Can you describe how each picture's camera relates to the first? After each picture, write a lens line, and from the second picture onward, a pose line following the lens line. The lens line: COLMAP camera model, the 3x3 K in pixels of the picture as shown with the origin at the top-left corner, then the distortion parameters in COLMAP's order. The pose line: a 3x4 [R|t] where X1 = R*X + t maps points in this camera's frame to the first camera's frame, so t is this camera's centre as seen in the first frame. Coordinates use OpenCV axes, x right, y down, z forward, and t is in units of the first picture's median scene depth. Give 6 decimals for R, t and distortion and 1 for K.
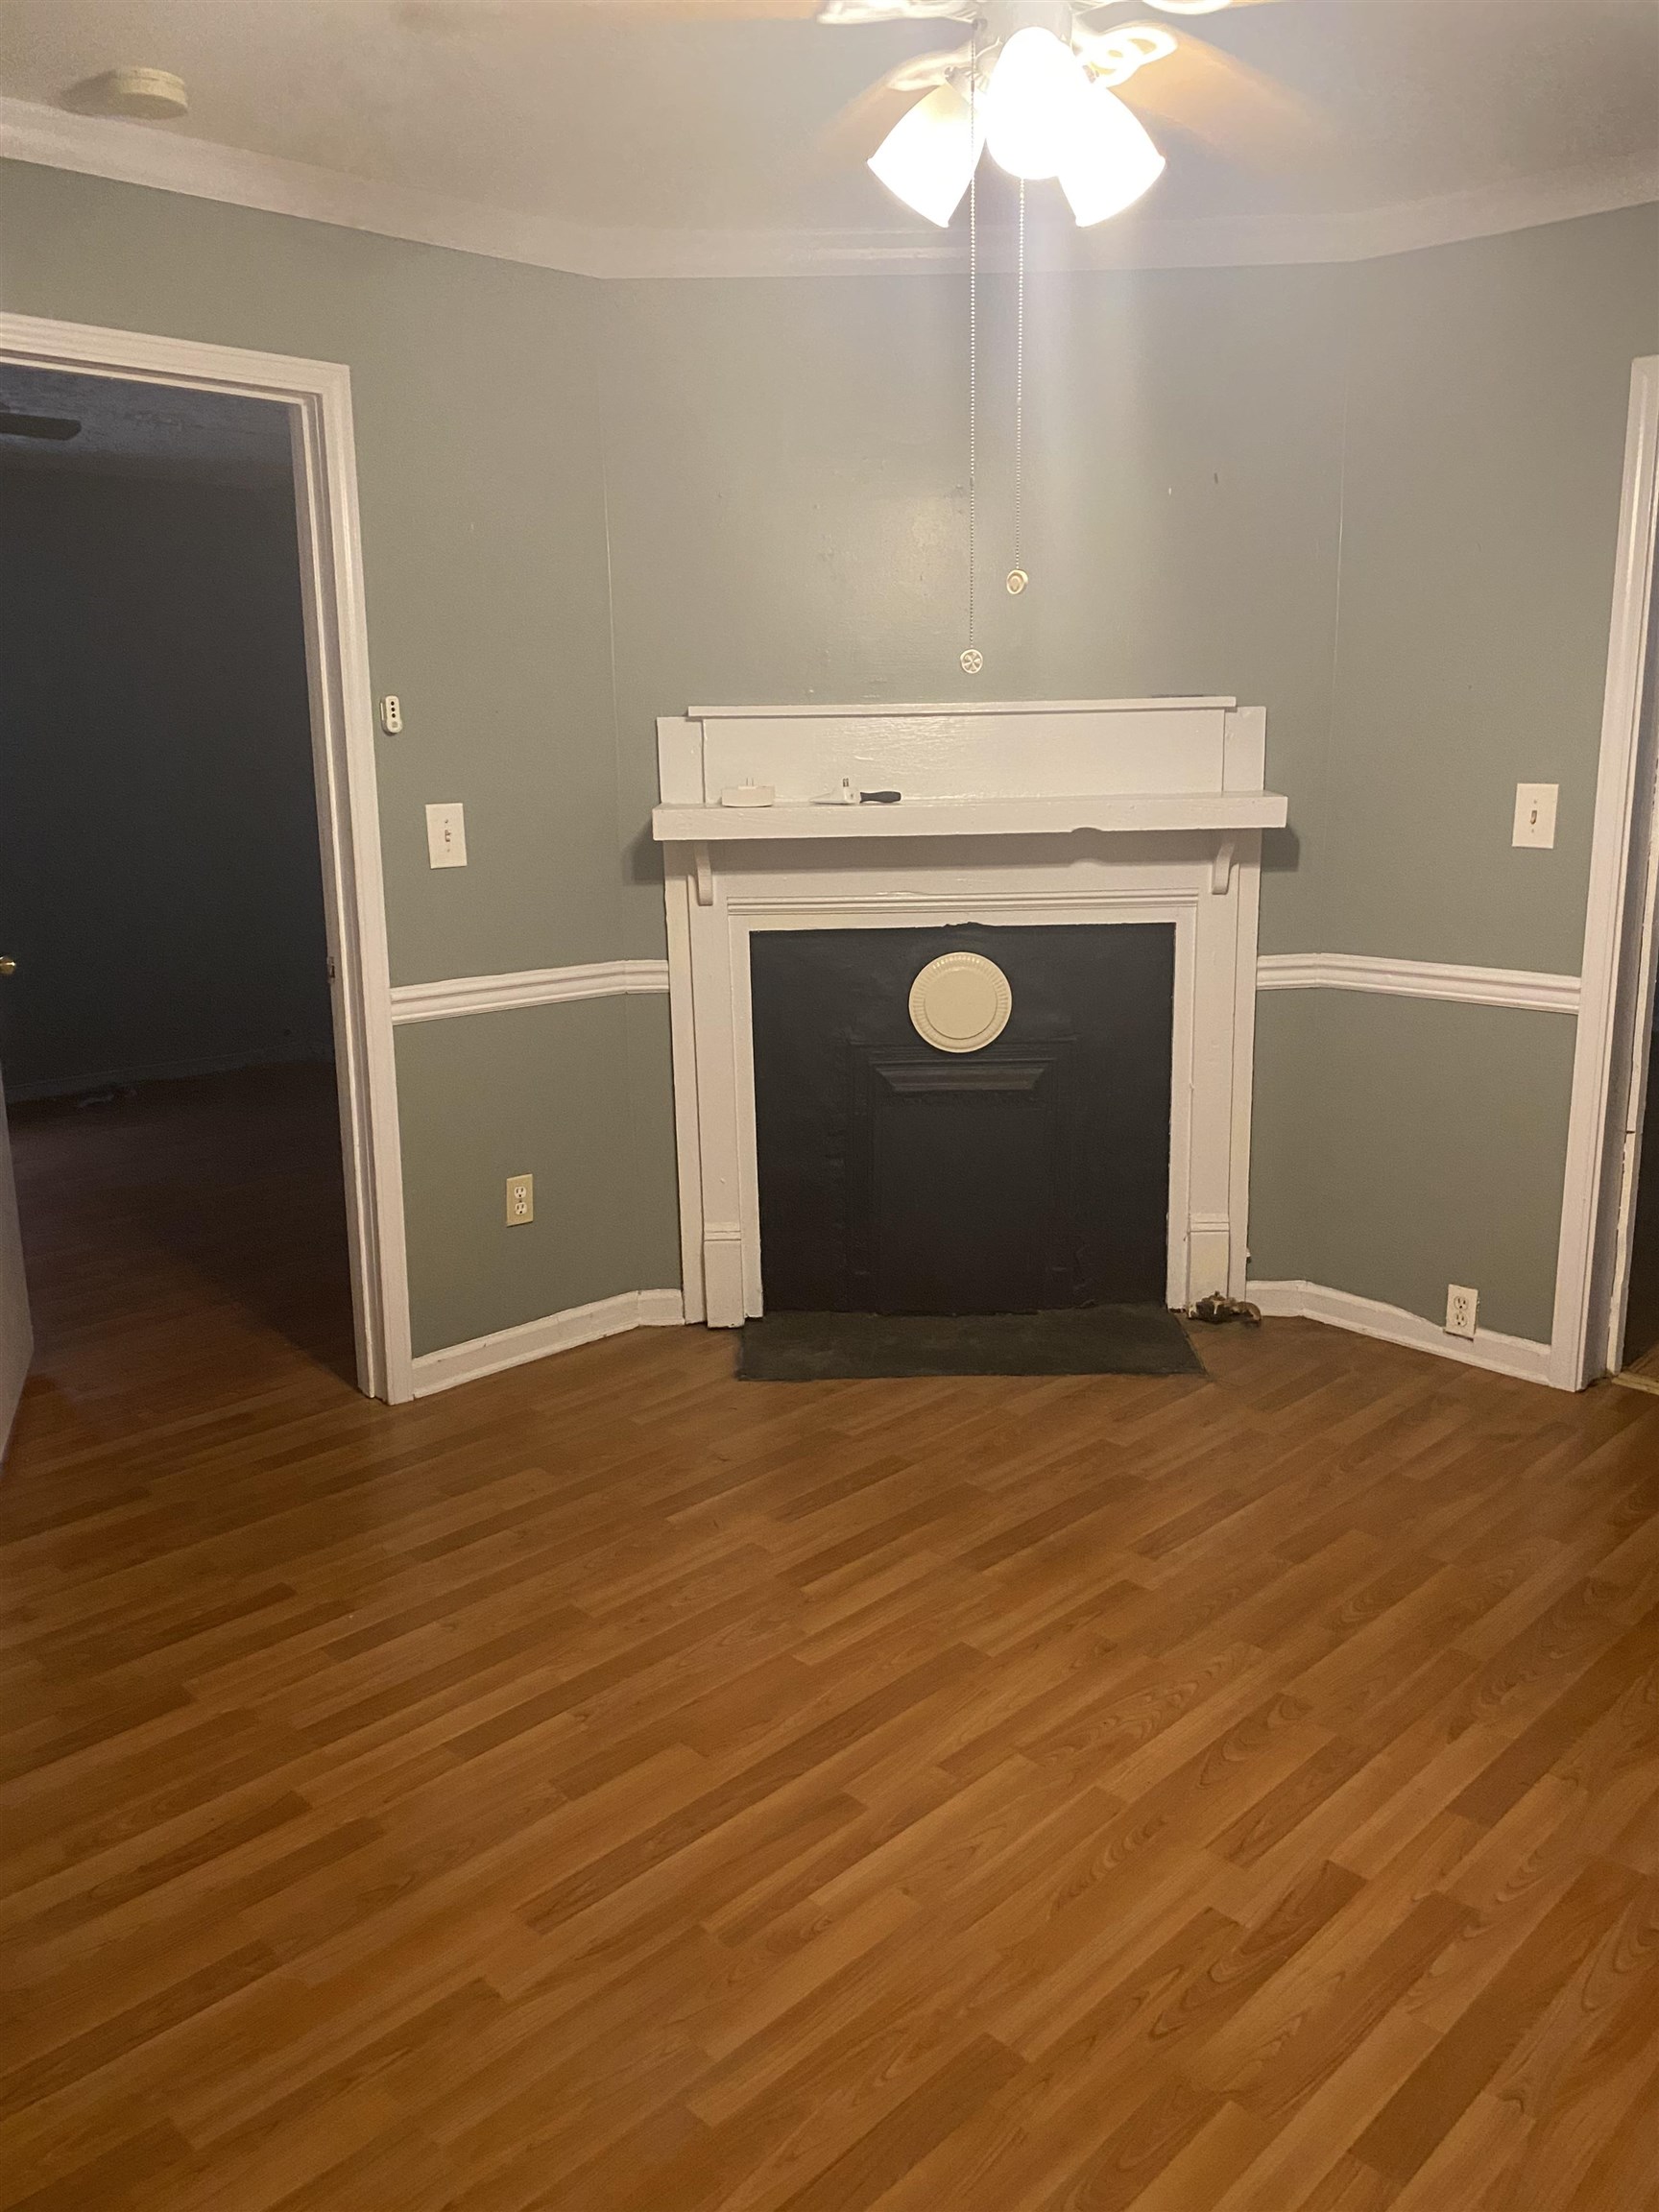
lens RADIAL K [[1704.6, 0, 826.0], [0, 1704.6, 1115.9], [0, 0, 1]] dist [0.008286, -0.012032]
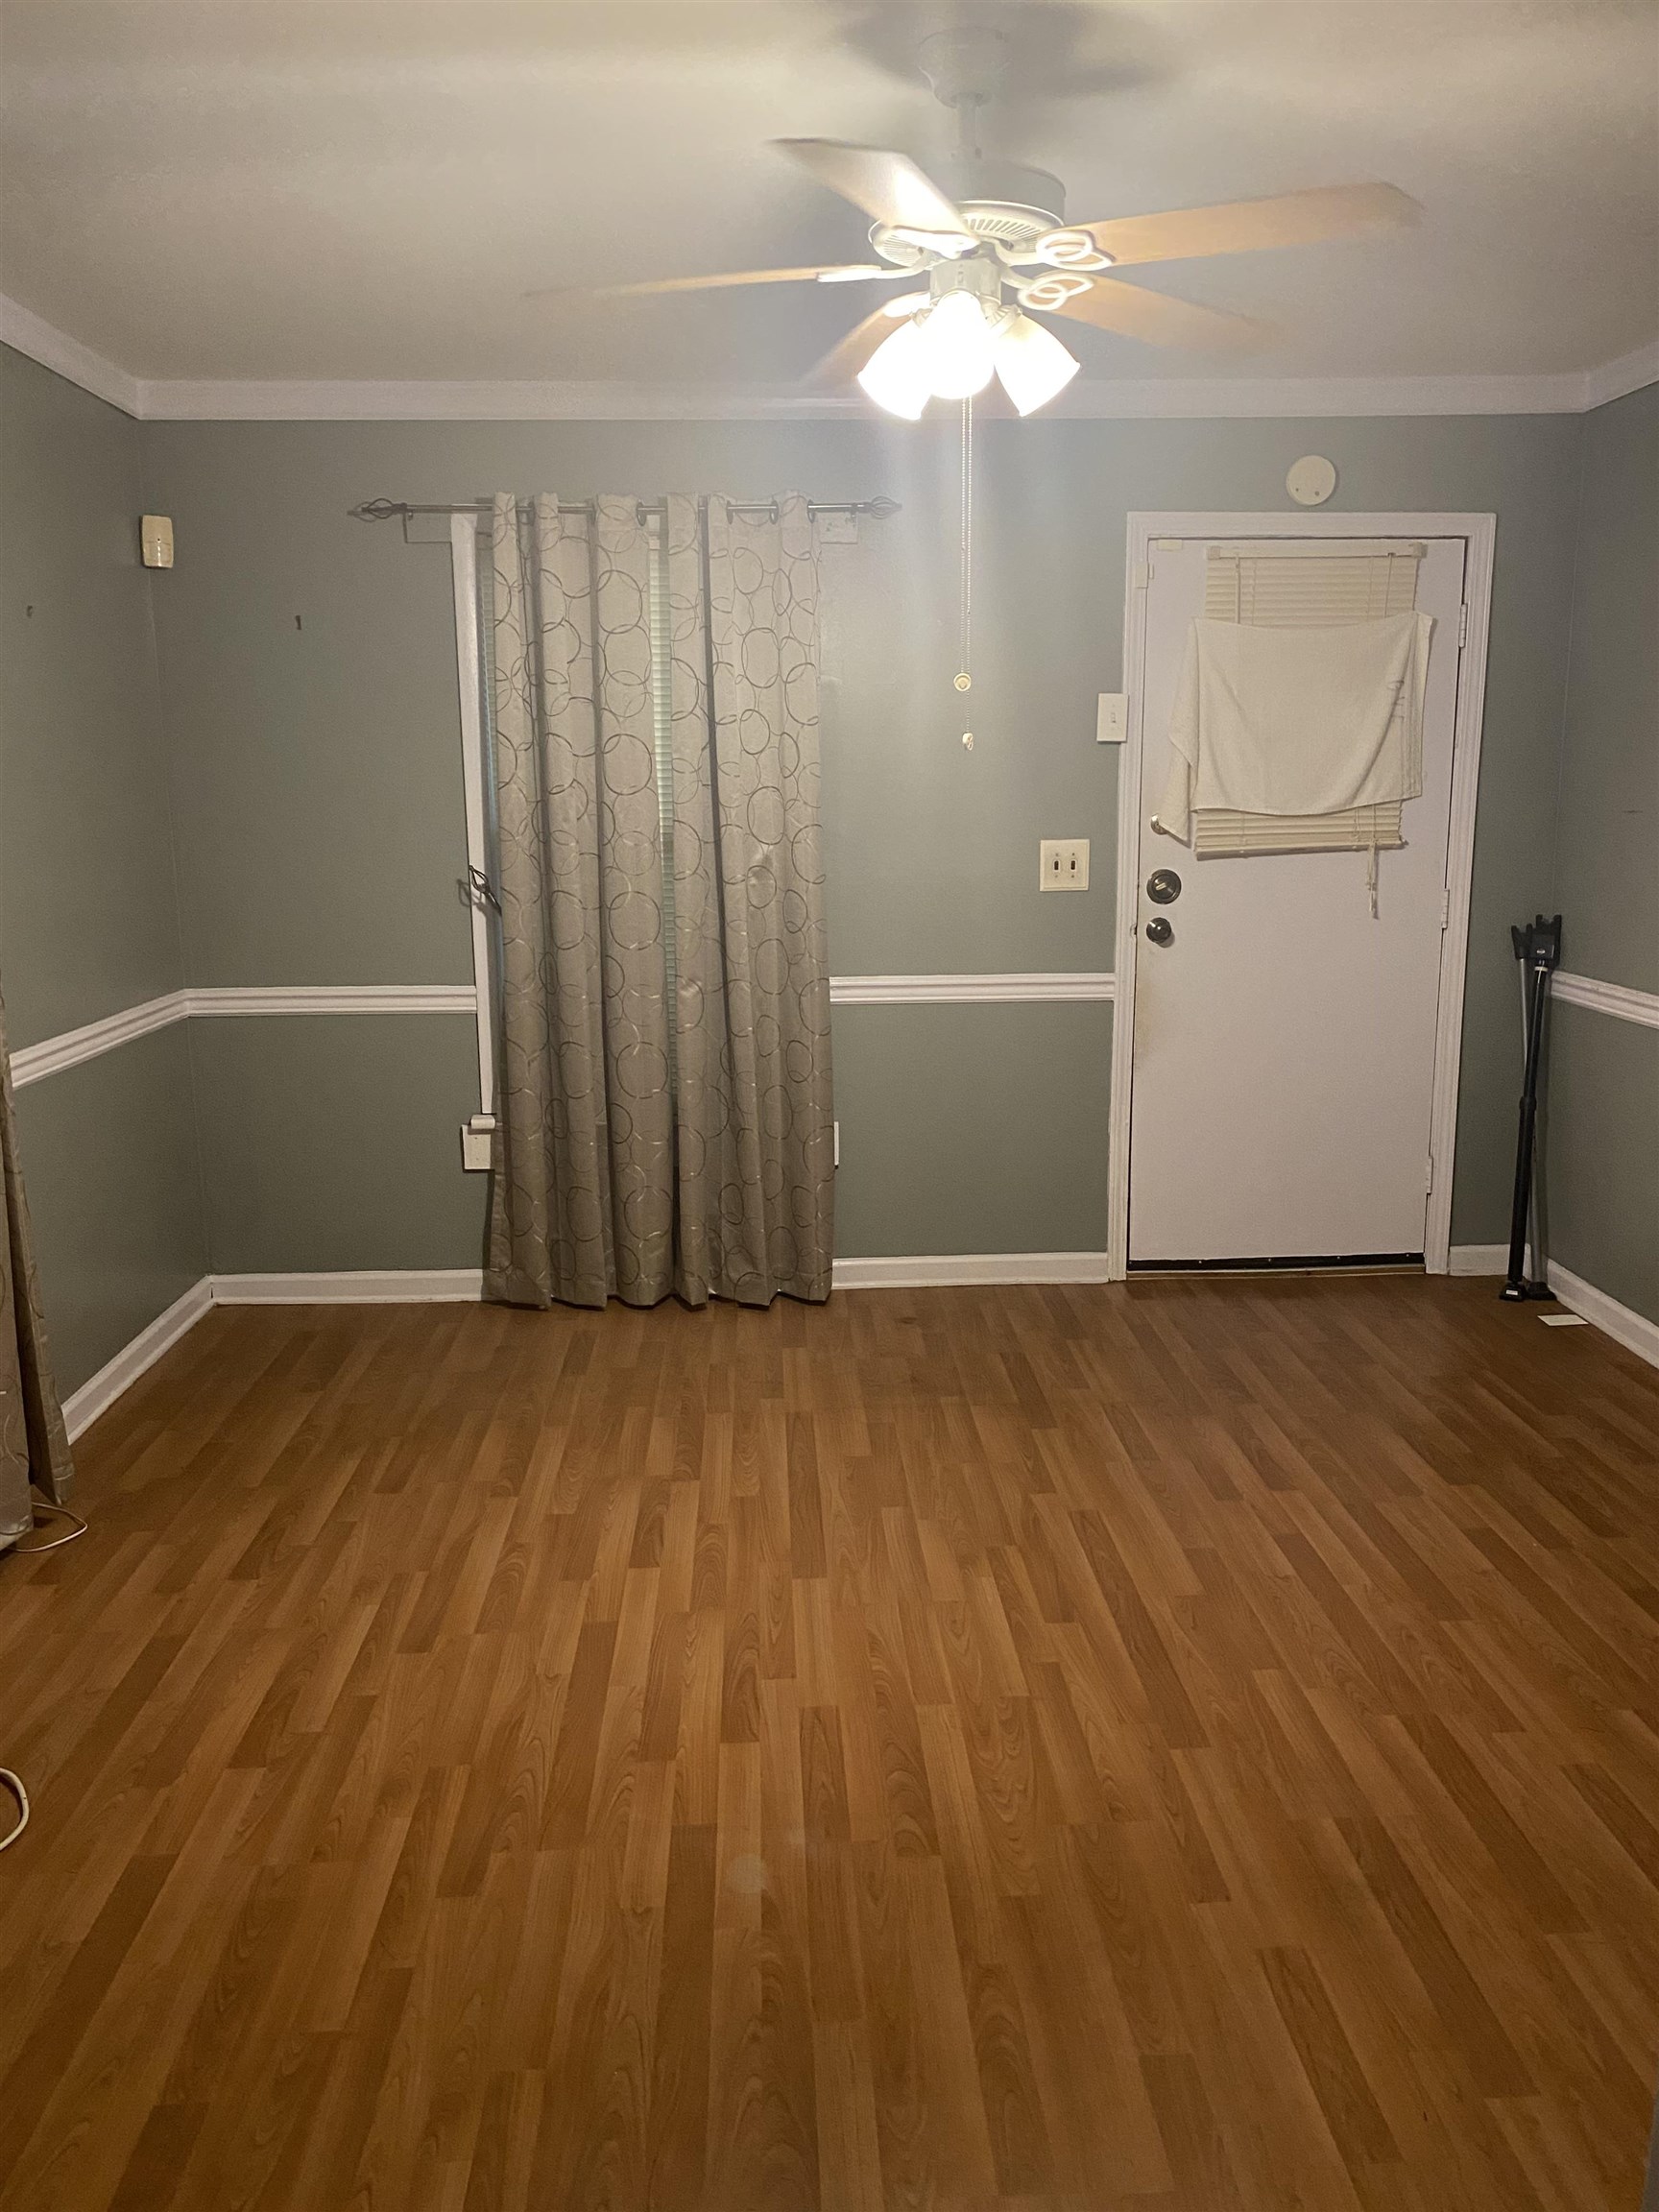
lens RADIAL K [[1704.6, 0, 826.0], [0, 1704.6, 1115.9], [0, 0, 1]] dist [0.008286, -0.012032]
pose [[-0.675090, 0.168446, -0.718248, 0.952576], [-0.146837, 0.923425, 0.354578, -0.359102], [0.722975, 0.344838, -0.598661, 1.459189]]
